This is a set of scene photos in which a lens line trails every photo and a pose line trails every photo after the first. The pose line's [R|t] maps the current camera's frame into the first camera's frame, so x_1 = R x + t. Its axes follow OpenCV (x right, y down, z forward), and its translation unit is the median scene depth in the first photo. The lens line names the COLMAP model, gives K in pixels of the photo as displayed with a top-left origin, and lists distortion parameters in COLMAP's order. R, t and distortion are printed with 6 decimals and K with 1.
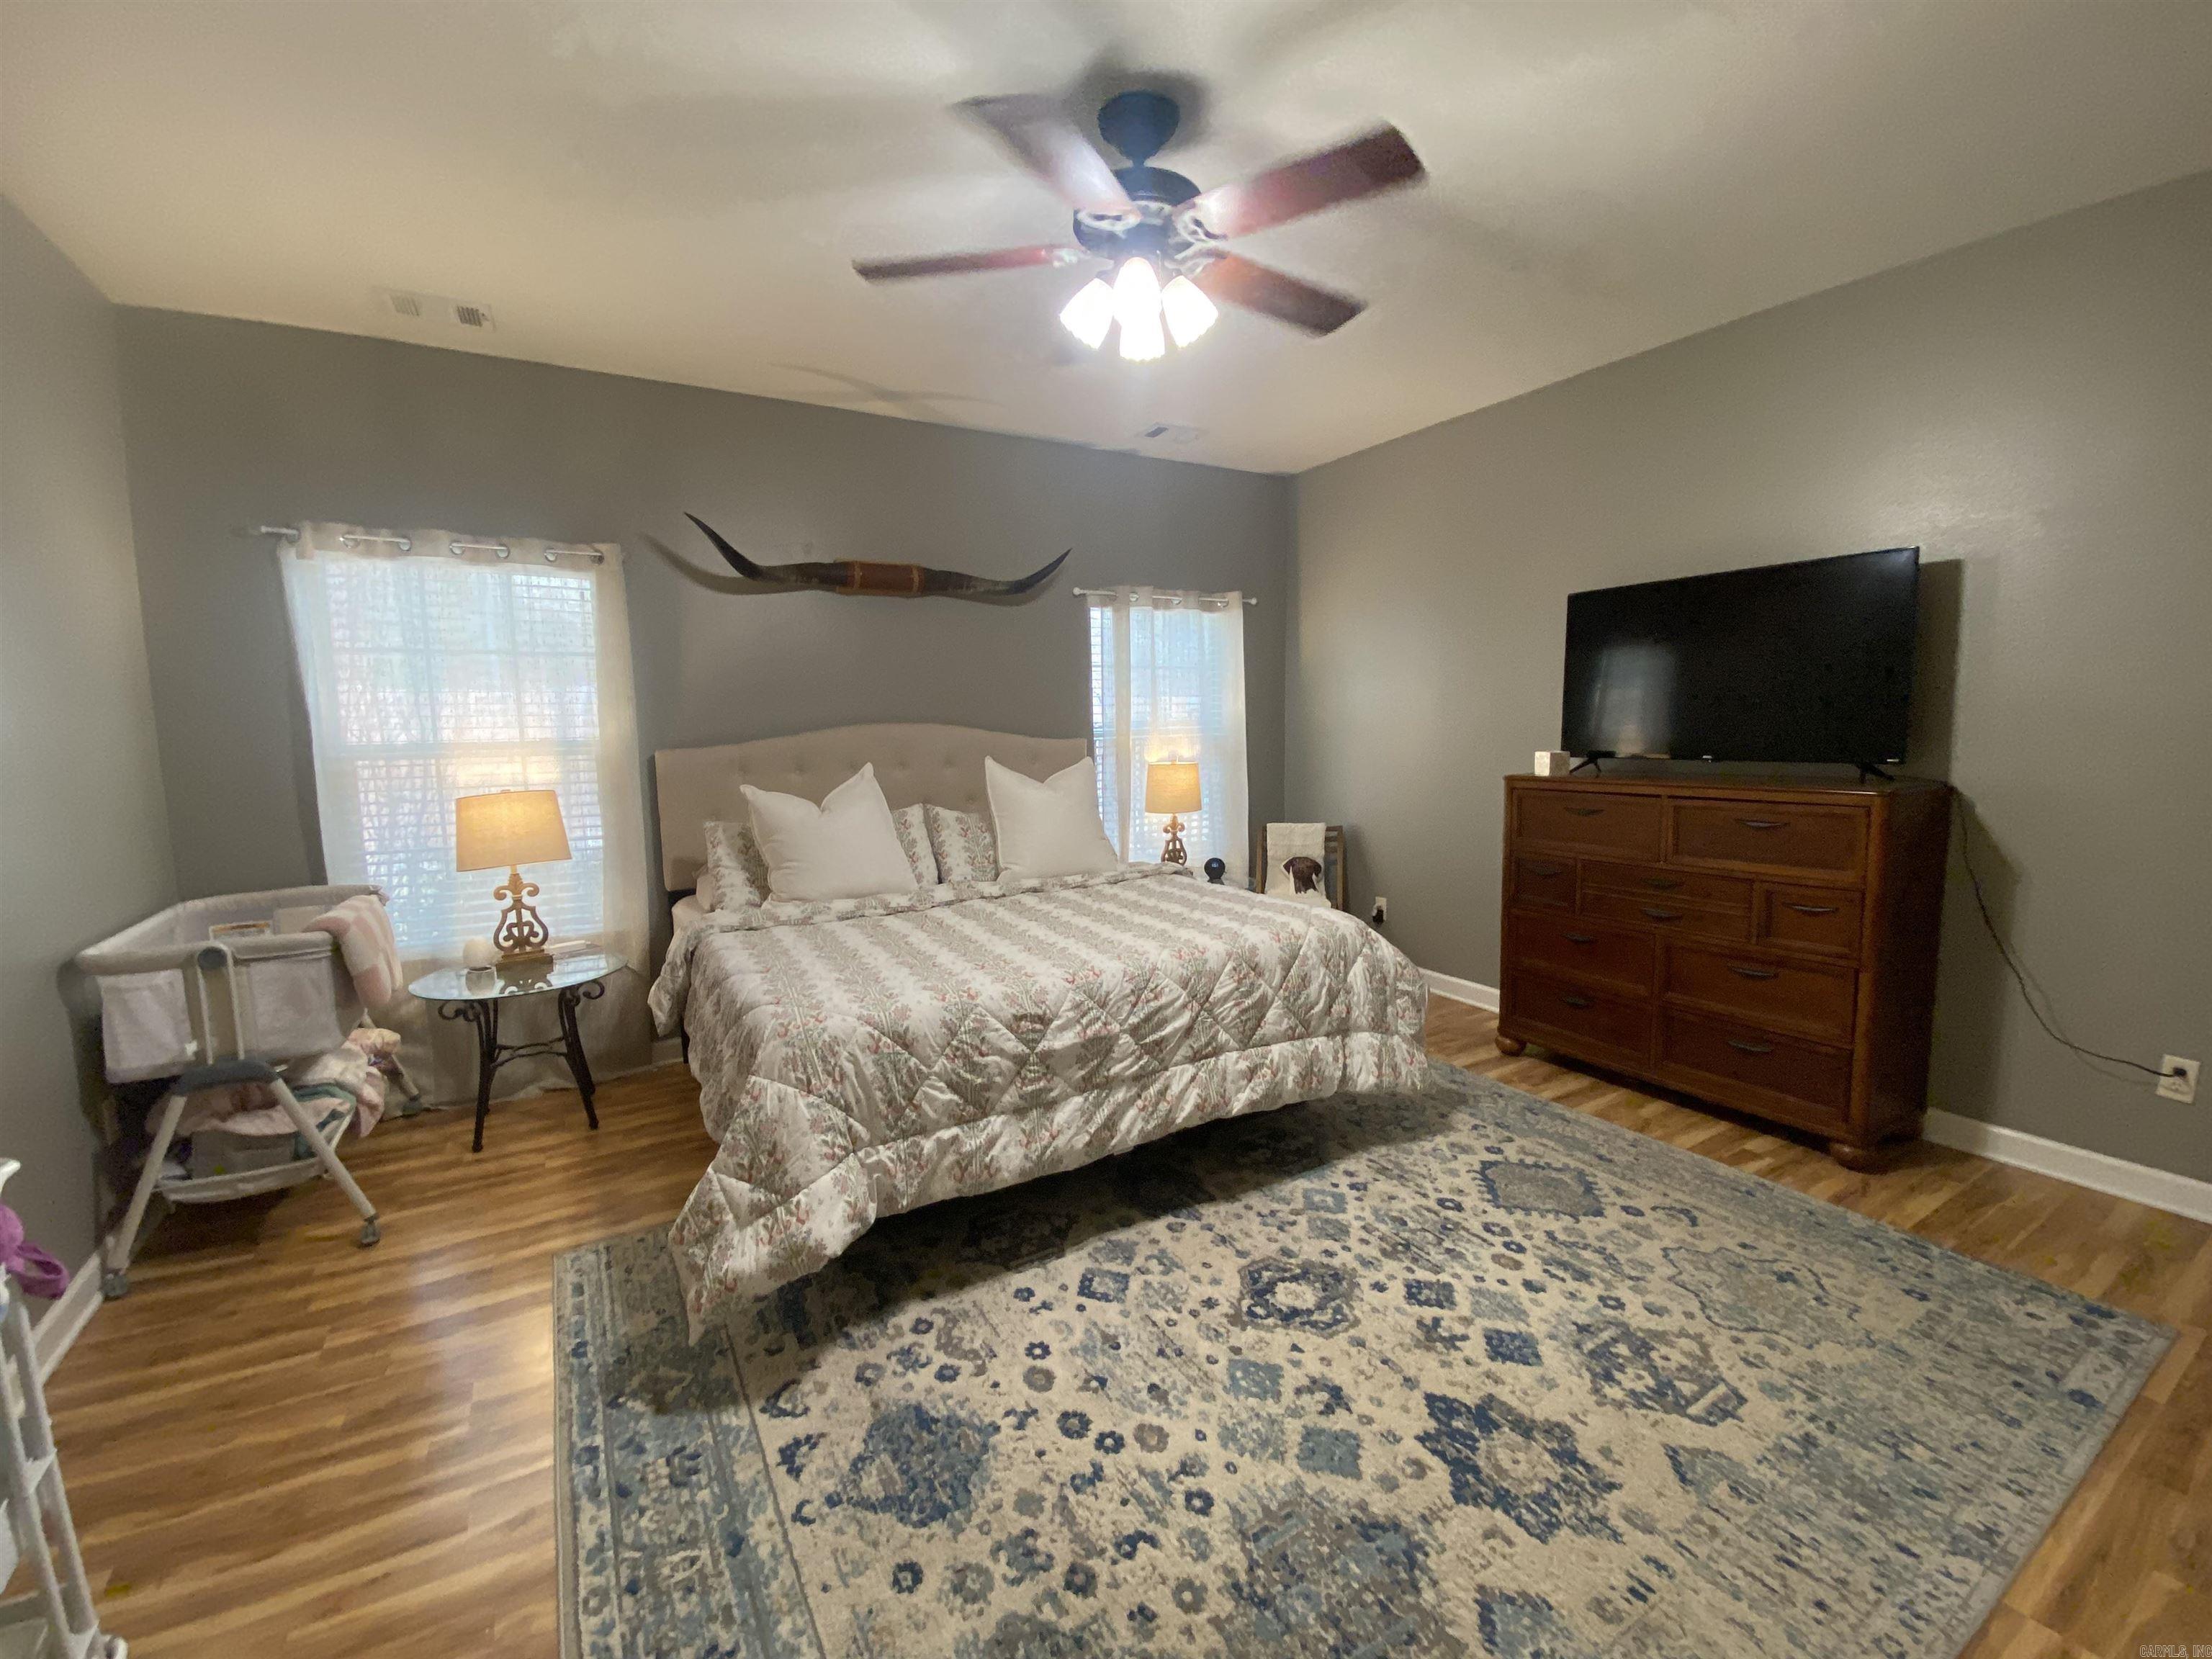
lens RADIAL K [[923.1, 0, 1113.7], [0, 923.1, 805.3], [0, 0, 1]] dist [0.012178, -0.015778]
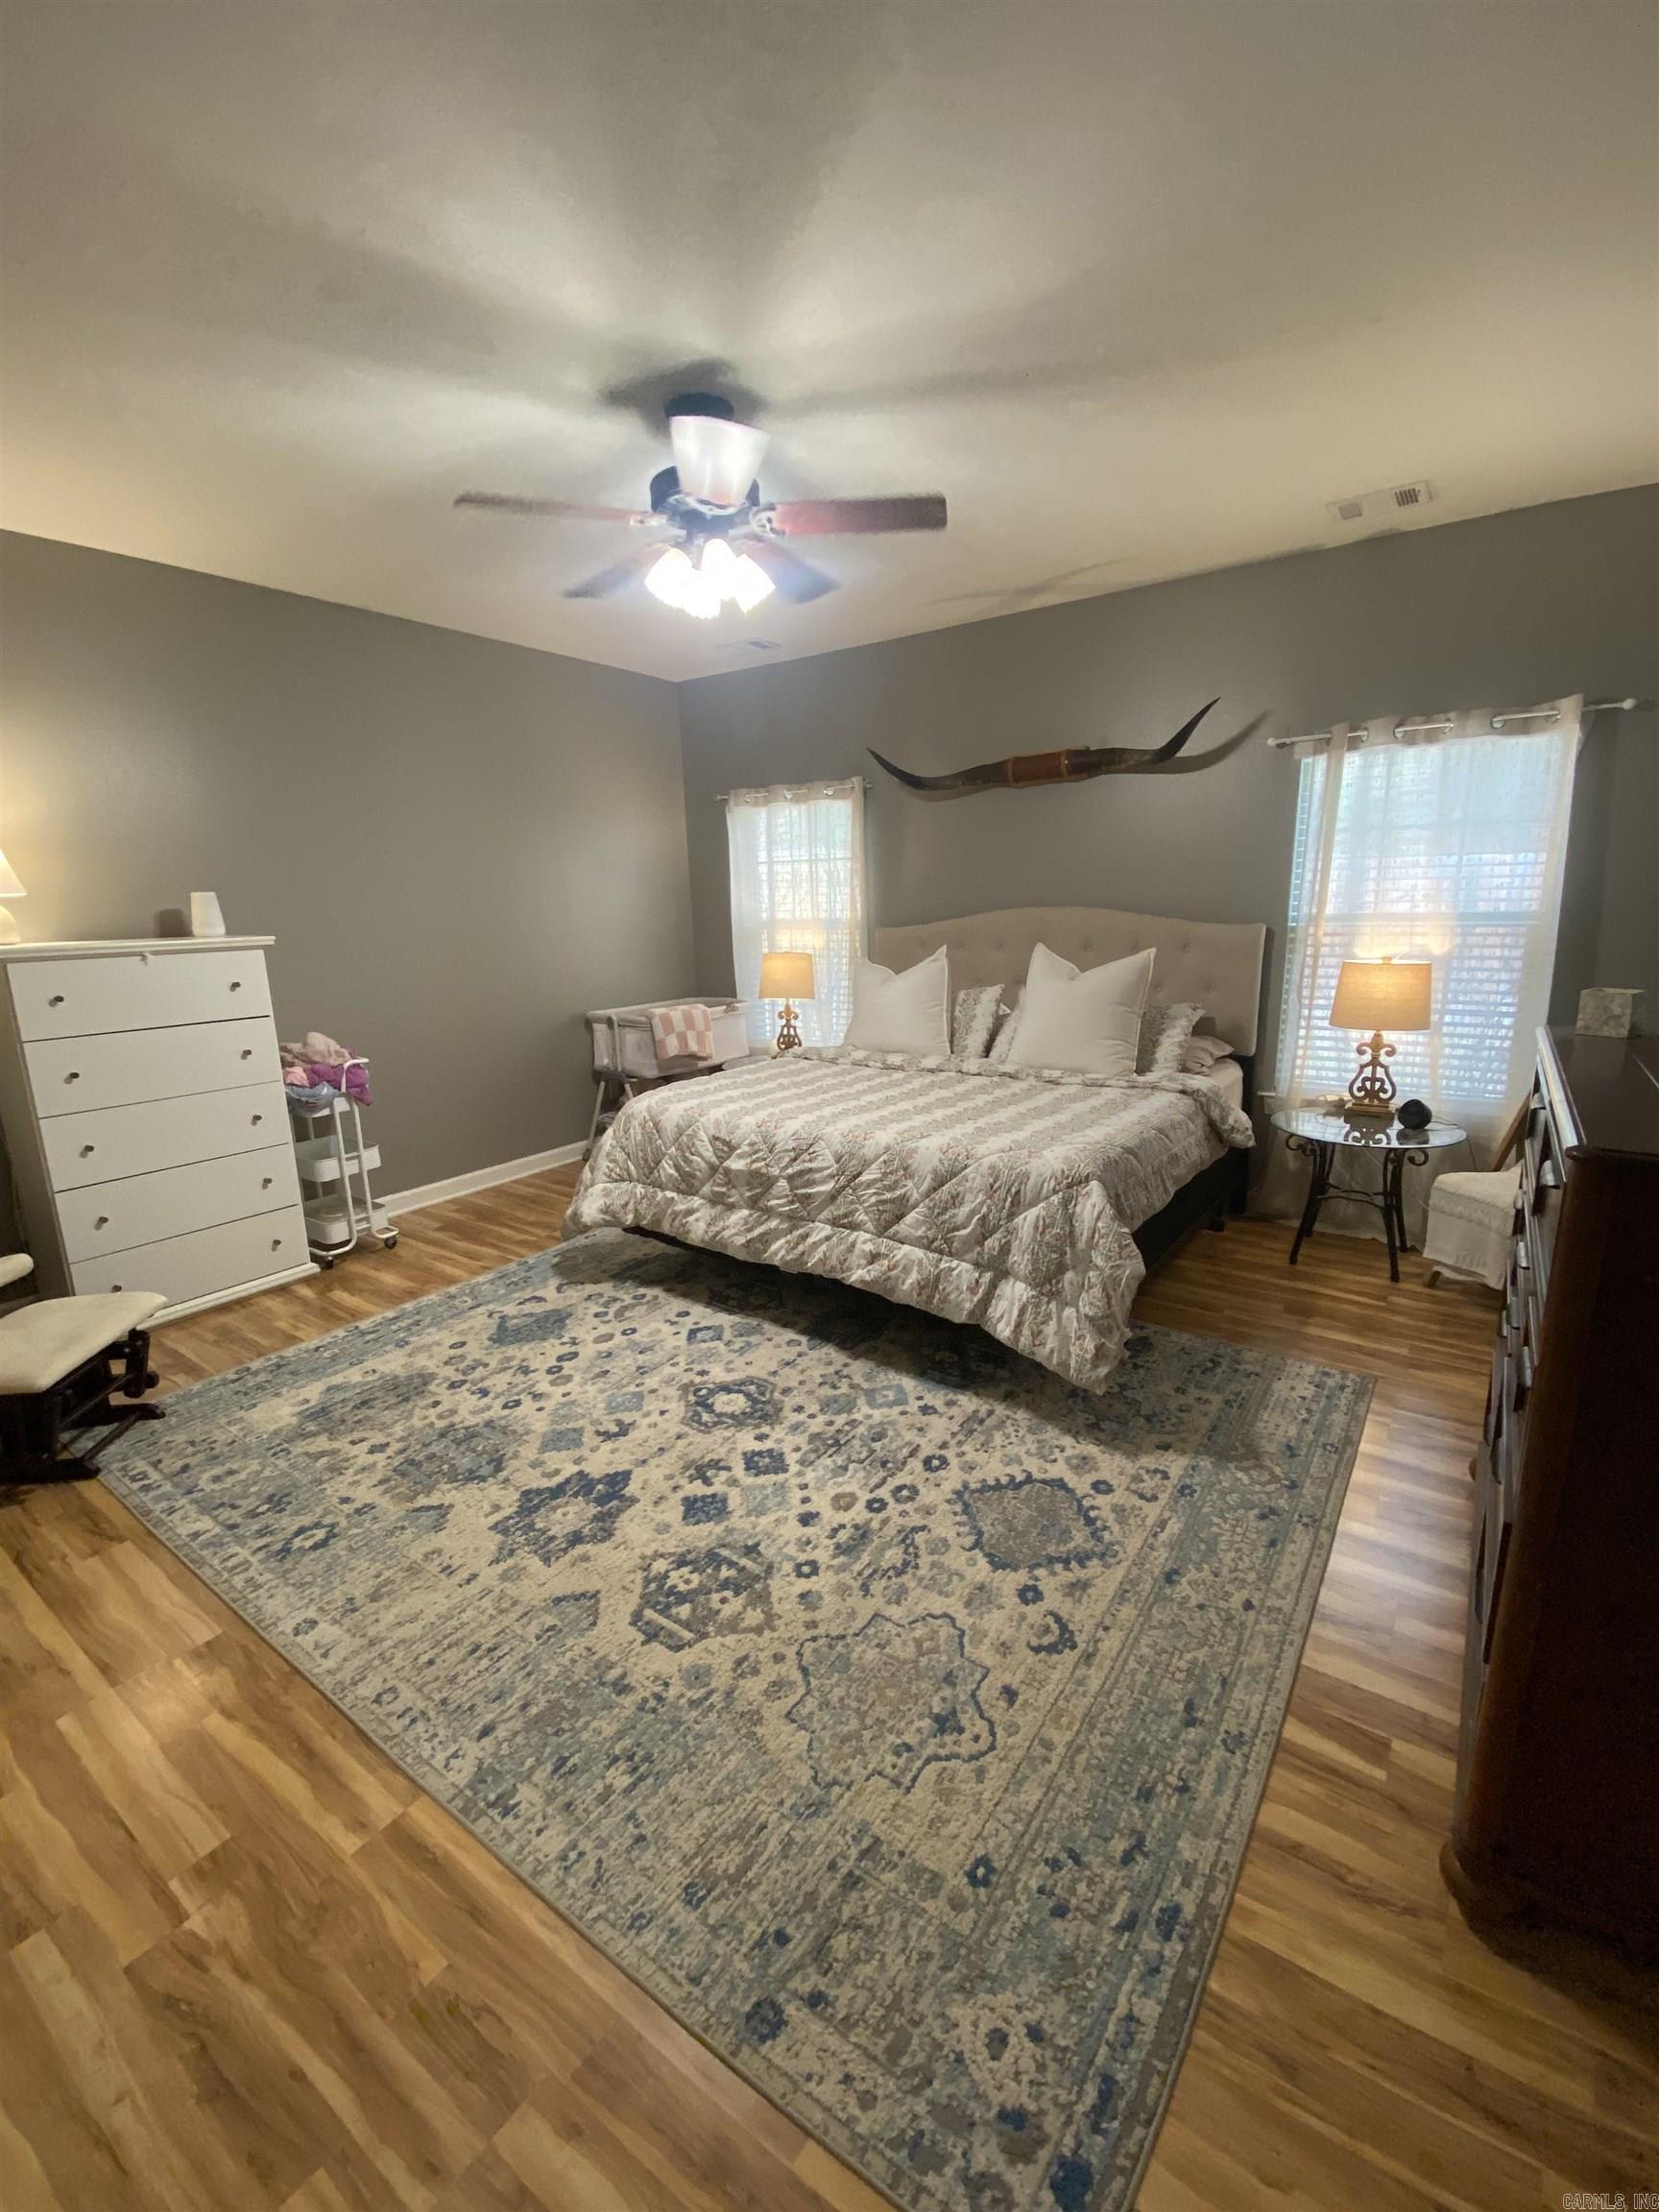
lens RADIAL K [[933.5, 0, 867.0], [0, 933.5, 1106.2], [0, 0, 1]] dist [0.032819, -0.000109]
pose [[0.408351, 0.207633, -0.888897, 1.183803], [-0.073332, 0.978101, 0.194782, -0.104399], [0.909875, -0.014355, 0.414634, 0.595506]]
